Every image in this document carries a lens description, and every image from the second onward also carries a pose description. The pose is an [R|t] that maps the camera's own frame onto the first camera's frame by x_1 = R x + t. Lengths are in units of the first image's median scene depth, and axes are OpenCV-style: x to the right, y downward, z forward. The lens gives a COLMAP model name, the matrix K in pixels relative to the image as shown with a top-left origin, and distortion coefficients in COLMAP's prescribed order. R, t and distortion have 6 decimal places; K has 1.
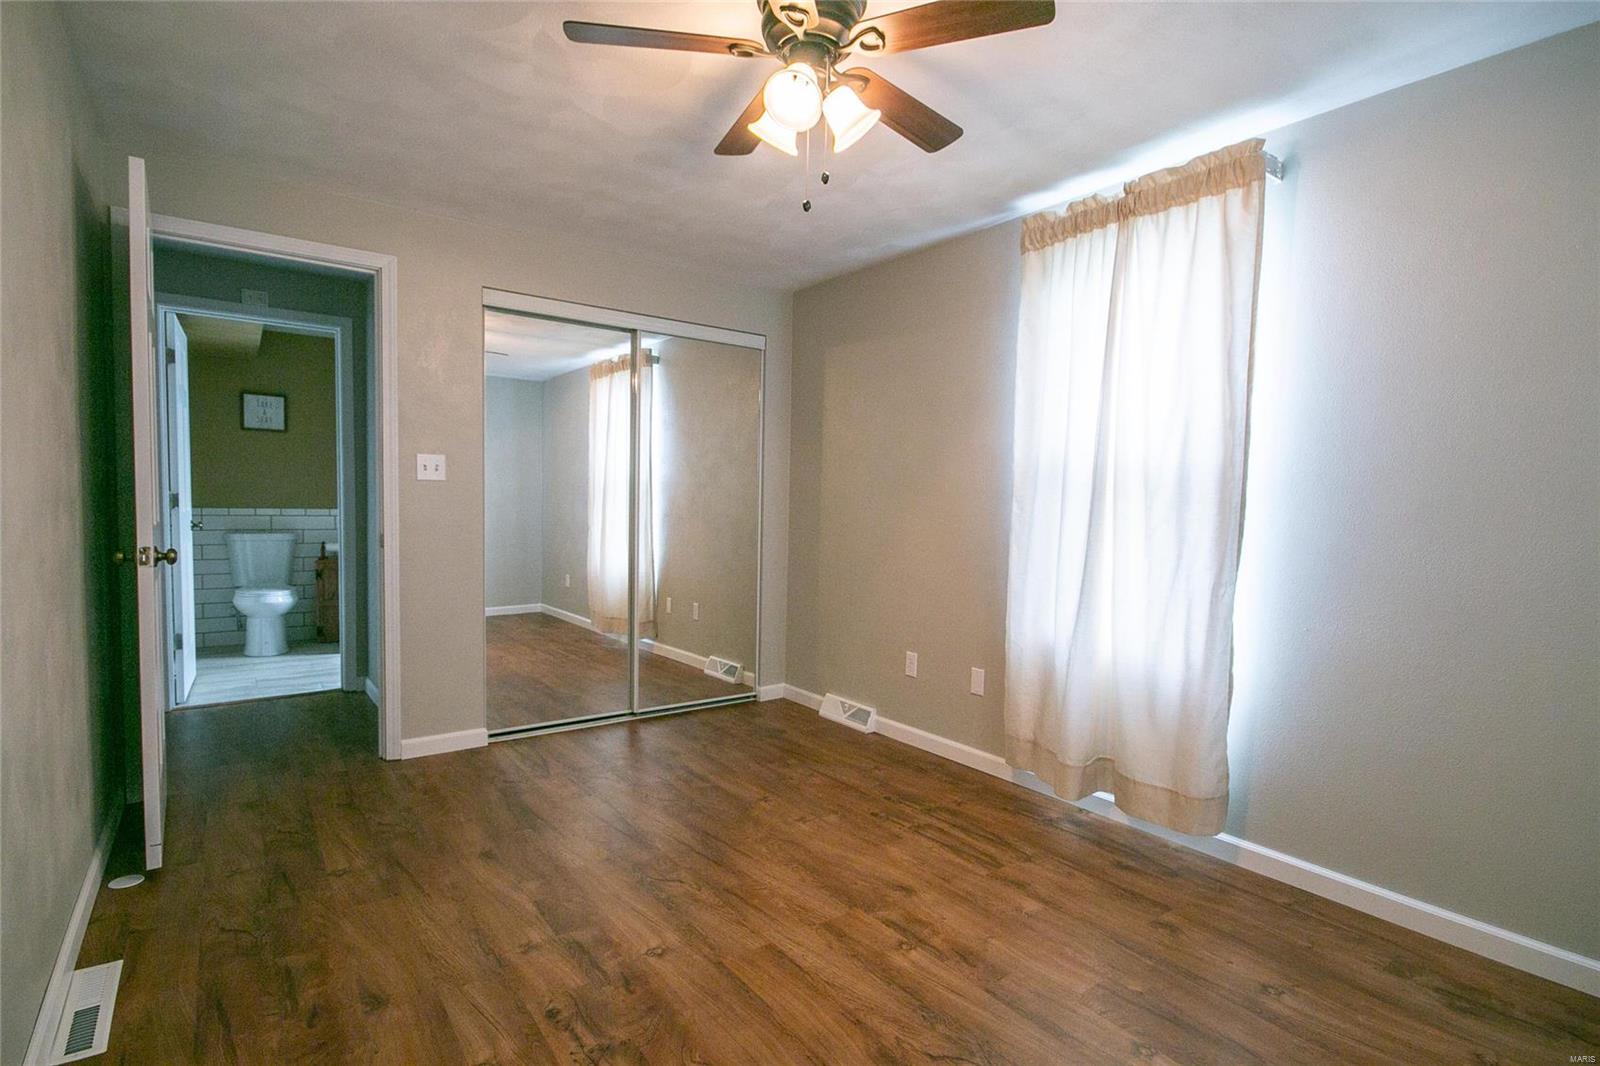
lens RADIAL K [[770.2, 0, 801.7], [0, 770.2, 533.5], [0, 0, 1]] dist [0.002922, 0.000686]
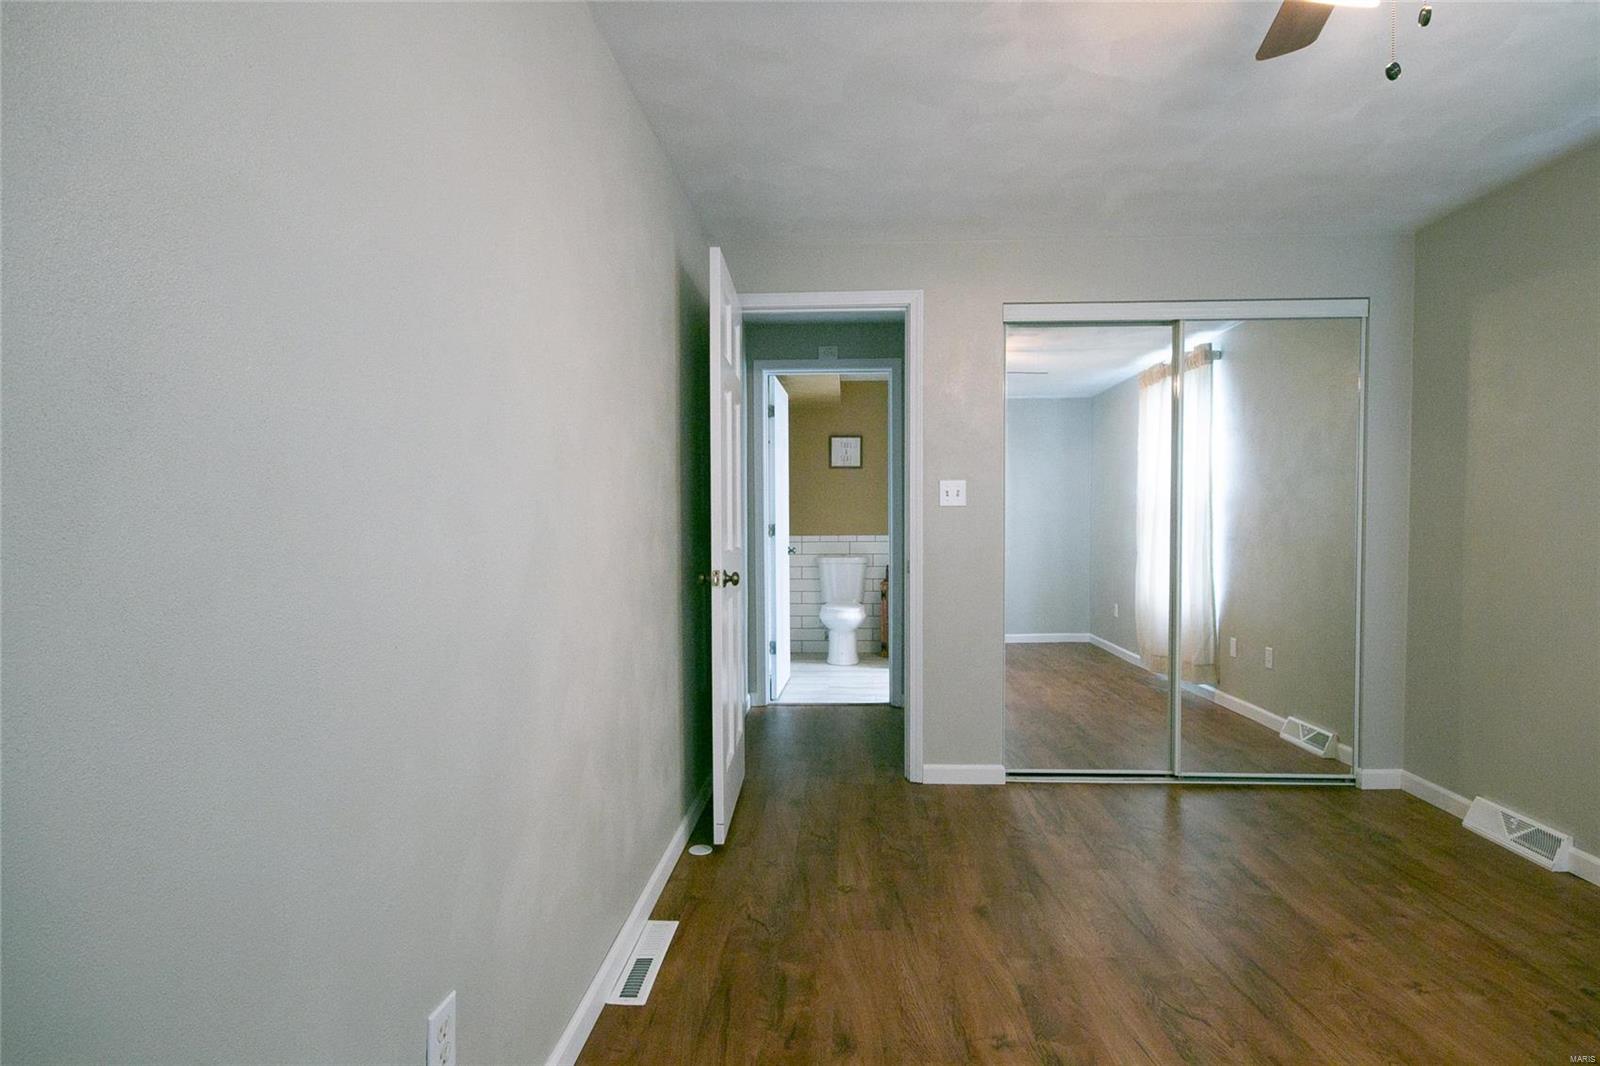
lens RADIAL K [[770.2, 0, 848.7], [0, 770.2, 542.1], [0, 0, 1]] dist [0.002922, 0.000686]
pose [[0.779485, -0.003346, -0.626412, 0.032937], [-0.007604, 0.999862, -0.014803, -0.006384], [0.626375, 0.016302, 0.779351, 0.123652]]
